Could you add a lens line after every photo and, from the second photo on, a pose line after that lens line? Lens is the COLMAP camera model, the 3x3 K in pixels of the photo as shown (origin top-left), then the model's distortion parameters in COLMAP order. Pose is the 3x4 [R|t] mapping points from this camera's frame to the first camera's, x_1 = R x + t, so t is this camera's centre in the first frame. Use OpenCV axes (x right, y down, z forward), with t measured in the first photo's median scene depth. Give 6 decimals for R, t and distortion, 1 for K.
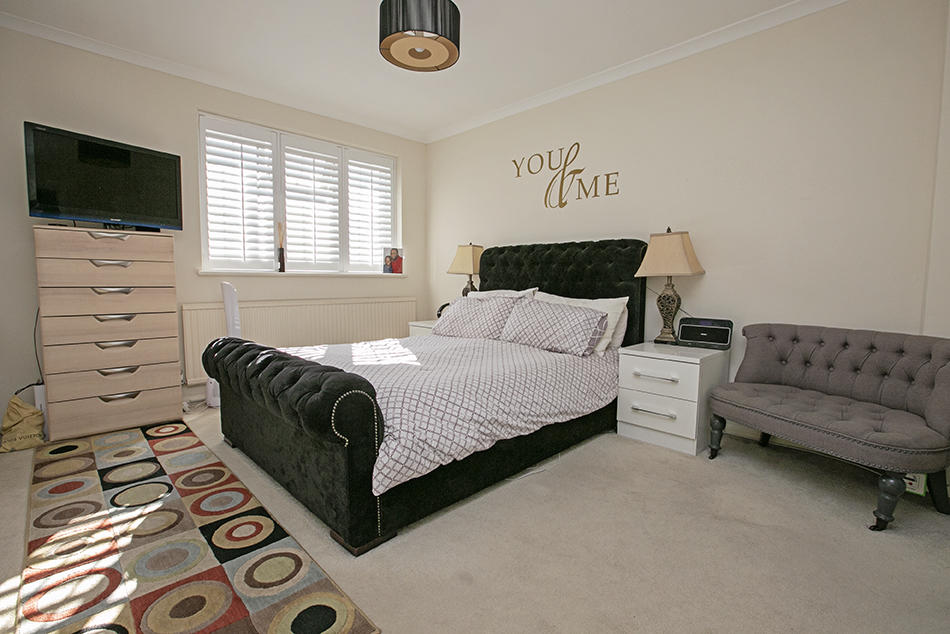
lens RADIAL K [[444.5, 0, 477.5], [0, 444.5, 303.6], [0, 0, 1]] dist [-0.003086, -0.000210]
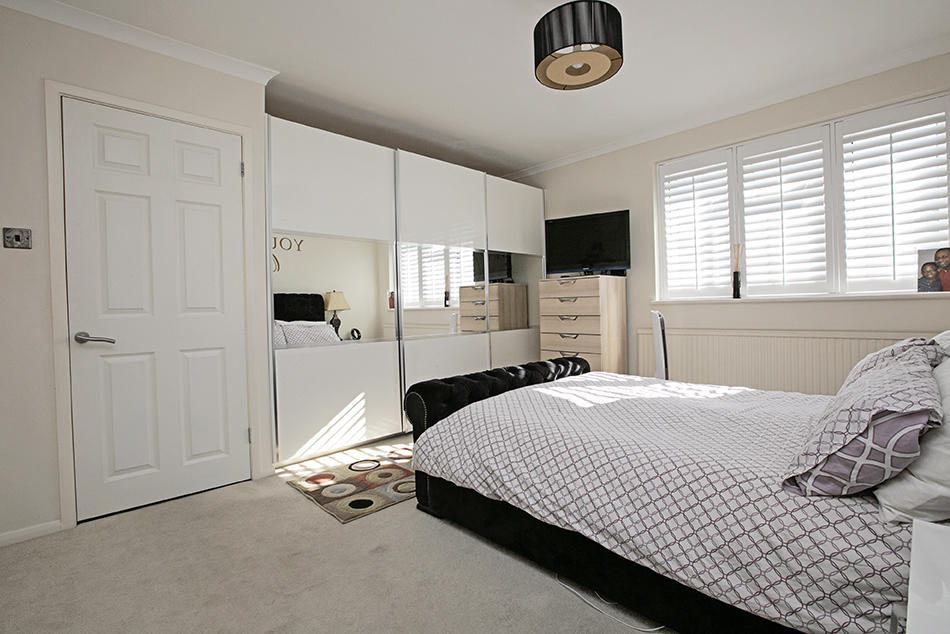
lens RADIAL K [[433.6, 0, 475.0], [0, 433.6, 317.0], [0, 0, 1]] dist [-0.025741, 0.000299]
pose [[-0.011450, 0.010922, -0.999875, 0.448125], [-0.033004, 0.999391, 0.011295, -0.025484], [0.999390, 0.033130, -0.011082, 0.483687]]
